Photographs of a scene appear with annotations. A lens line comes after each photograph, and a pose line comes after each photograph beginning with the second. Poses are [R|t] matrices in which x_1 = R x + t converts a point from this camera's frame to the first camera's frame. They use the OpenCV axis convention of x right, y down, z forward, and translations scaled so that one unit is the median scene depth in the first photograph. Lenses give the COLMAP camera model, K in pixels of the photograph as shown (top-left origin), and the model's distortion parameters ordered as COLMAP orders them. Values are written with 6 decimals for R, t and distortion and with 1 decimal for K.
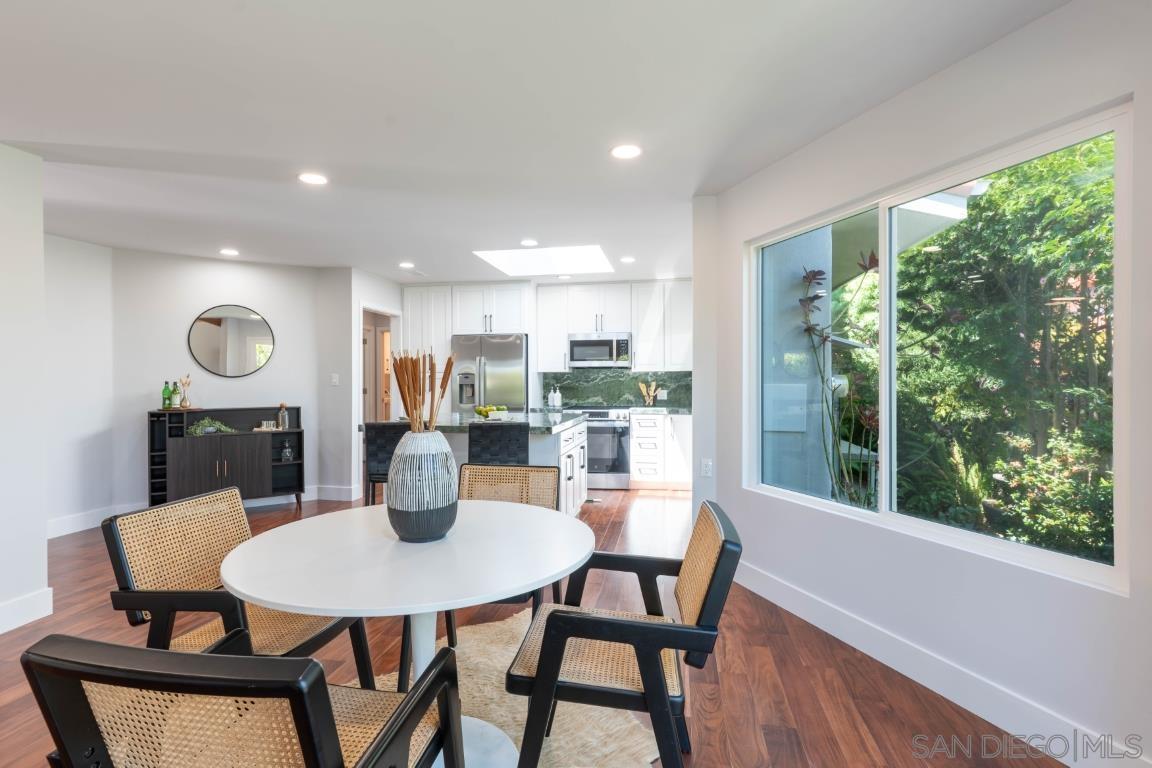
lens RADIAL K [[557.8, 0, 576.0], [0, 557.8, 384.0], [0, 0, 1]] dist [0.016711, -0.000724]
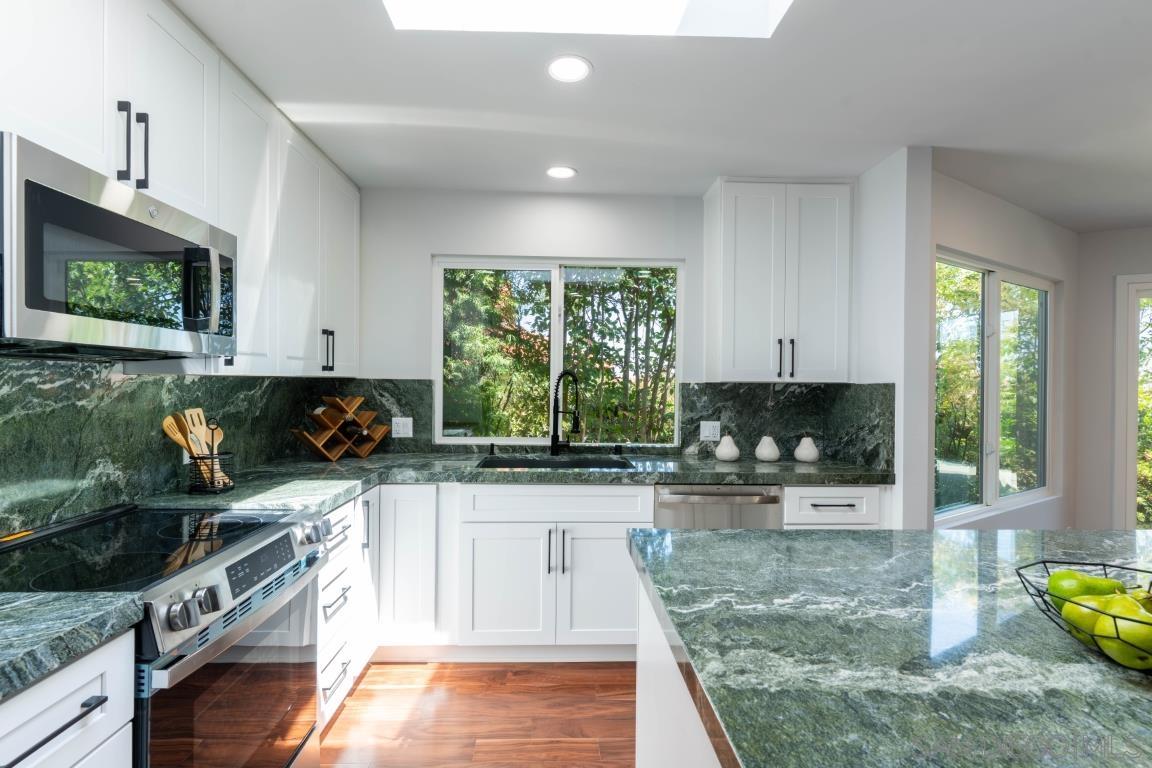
lens RADIAL K [[549.9, 0, 576.0], [0, 549.9, 384.0], [0, 0, 1]] dist [0.000215, -0.000293]
pose [[-0.203416, 0.000577, 0.979092, -0.206982], [-0.002842, 0.999995, -0.001180, -0.018154], [-0.979088, -0.003022, -0.203413, 0.887066]]
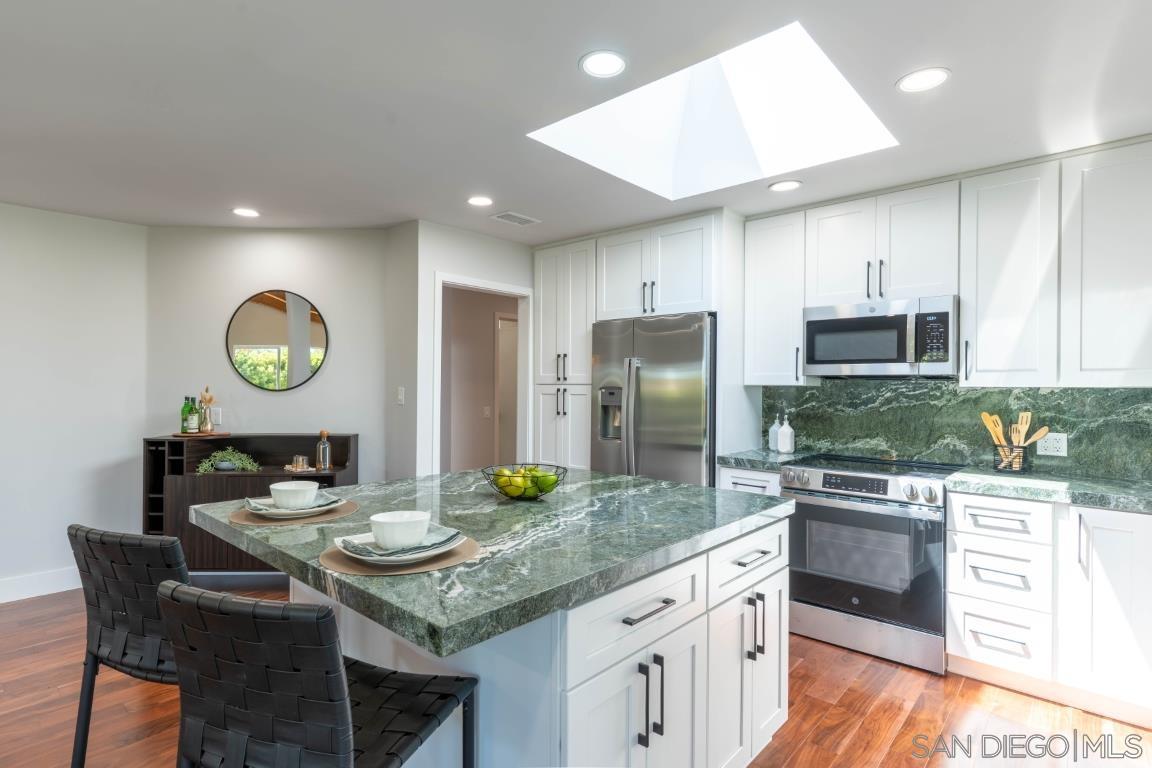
lens RADIAL K [[572.6, 0, 576.0], [0, 572.6, 384.0], [0, 0, 1]] dist [0.002518, 0.001335]
pose [[0.847784, 0.010486, -0.530239, 0.084805], [-0.012881, 0.999917, -0.000820, -0.020641], [0.530186, 0.007525, 0.847848, 0.478441]]
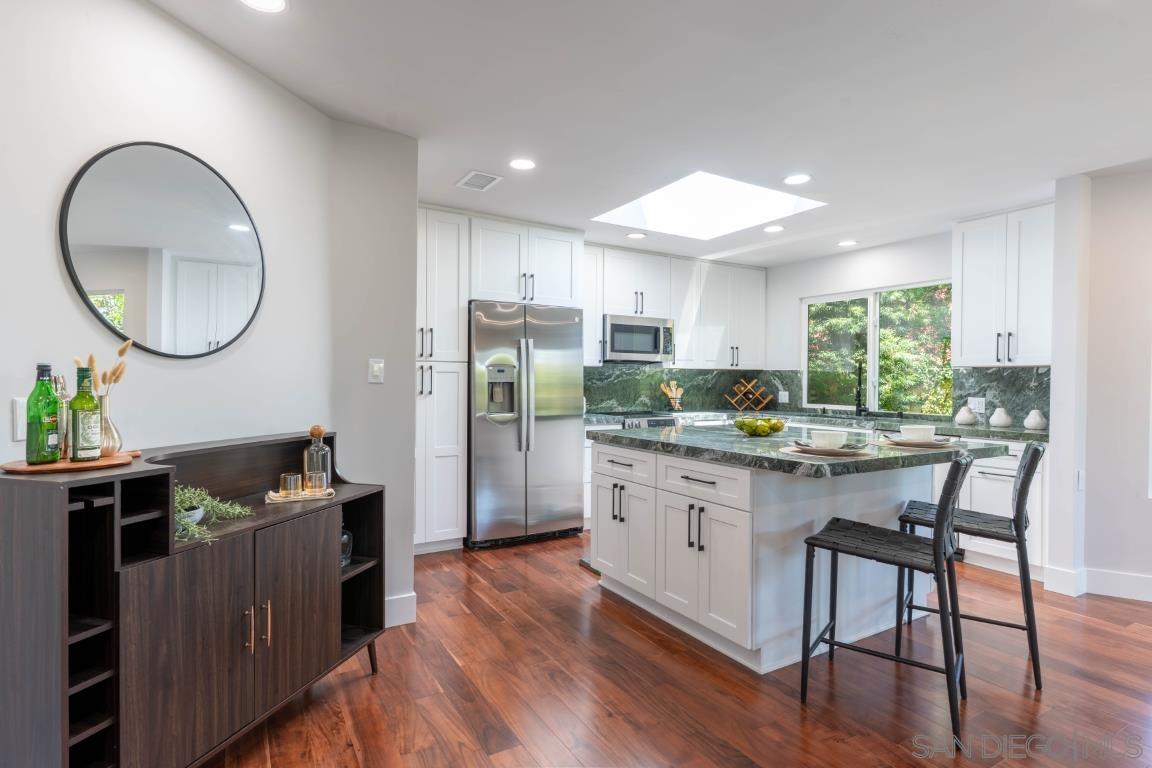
lens RADIAL K [[572.6, 0, 576.0], [0, 572.6, 384.0], [0, 0, 1]] dist [0.002518, 0.001335]
pose [[0.755669, 0.006122, 0.654925, -0.544490], [-0.007598, 0.999971, -0.000579, 0.002317], [-0.654909, -0.004539, 0.755694, 0.469830]]
